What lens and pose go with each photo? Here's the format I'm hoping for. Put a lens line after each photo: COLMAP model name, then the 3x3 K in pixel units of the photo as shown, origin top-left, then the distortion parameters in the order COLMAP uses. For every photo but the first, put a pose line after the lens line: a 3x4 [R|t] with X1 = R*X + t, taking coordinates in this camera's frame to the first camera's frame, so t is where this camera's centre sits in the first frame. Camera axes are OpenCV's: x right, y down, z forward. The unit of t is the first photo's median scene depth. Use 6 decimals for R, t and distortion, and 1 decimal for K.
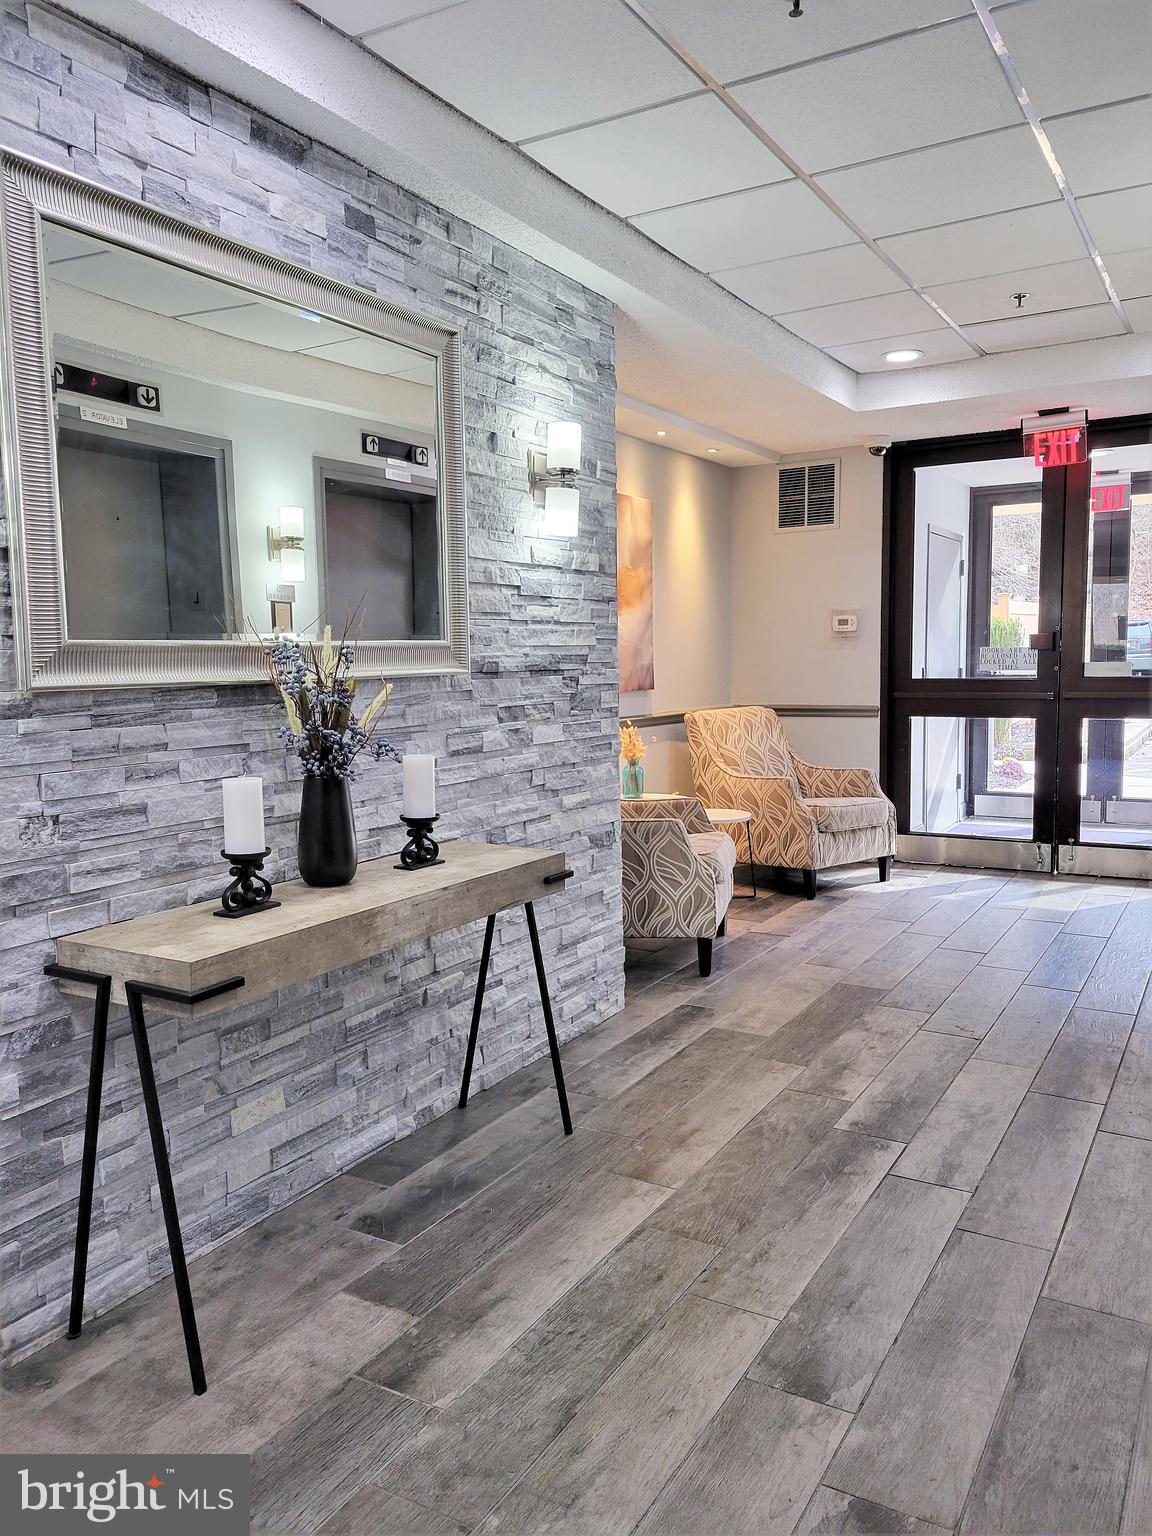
lens RADIAL K [[1146.4, 0, 580.2], [0, 1146.4, 773.3], [0, 0, 1]] dist [0.031927, -0.001200]
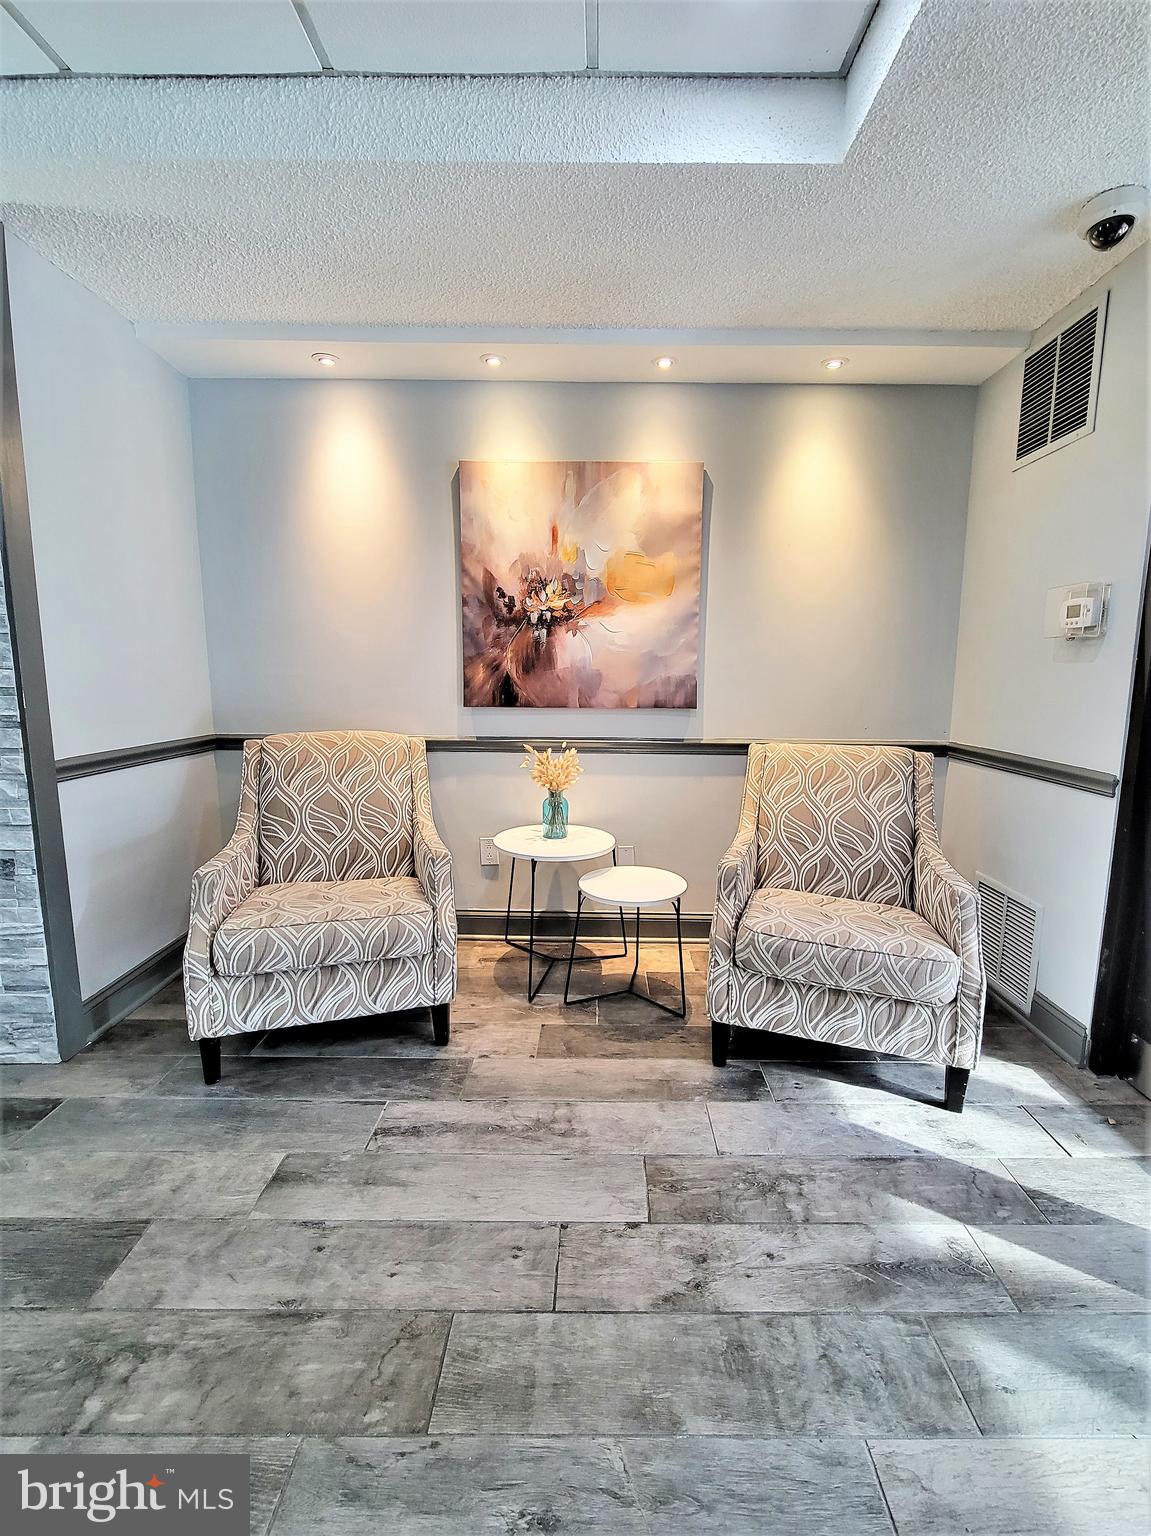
lens RADIAL K [[642.1, 0, 571.7], [0, 642.1, 762.1], [0, 0, 1]] dist [-0.005499, 0.000140]
pose [[0.513644, 0.143144, -0.845978, 0.661019], [-0.106430, 0.989000, 0.102724, -0.119945], [0.851377, 0.037274, 0.523229, 1.149989]]
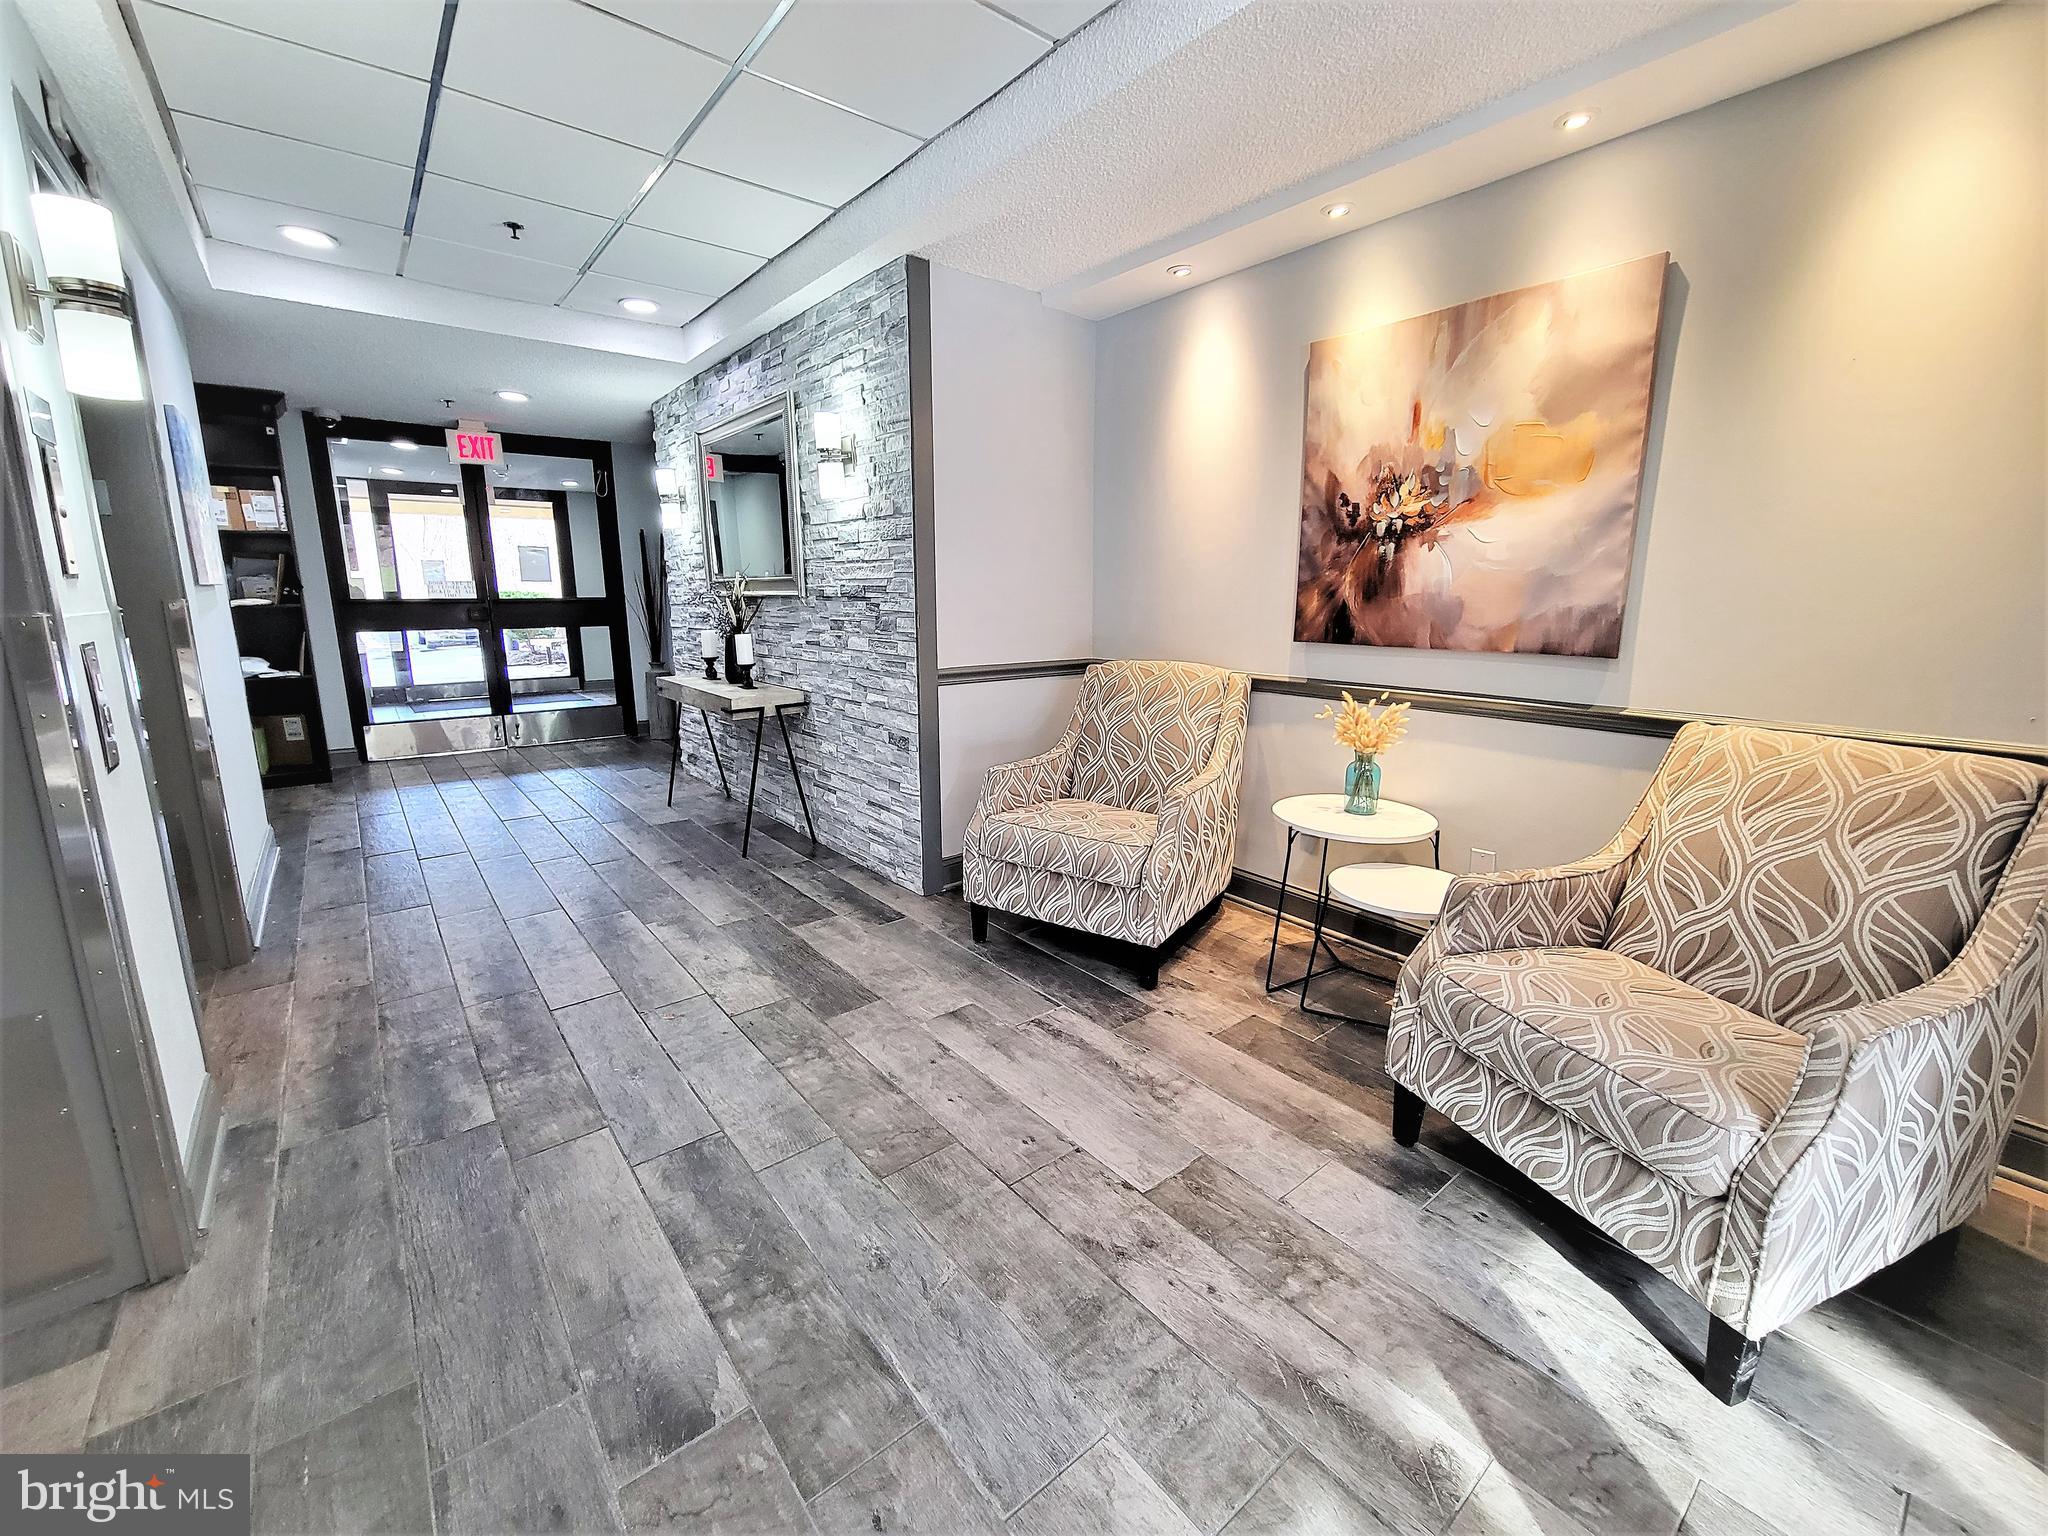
lens RADIAL K [[856.2, 0, 1064.8], [0, 856.2, 758.8], [0, 0, 1]] dist [-0.005499, 0.000140]
pose [[-0.337177, 0.200757, -0.919787, 0.815730], [-0.090650, 0.965536, 0.243973, -0.164628], [0.937067, 0.165640, -0.307358, 1.483410]]
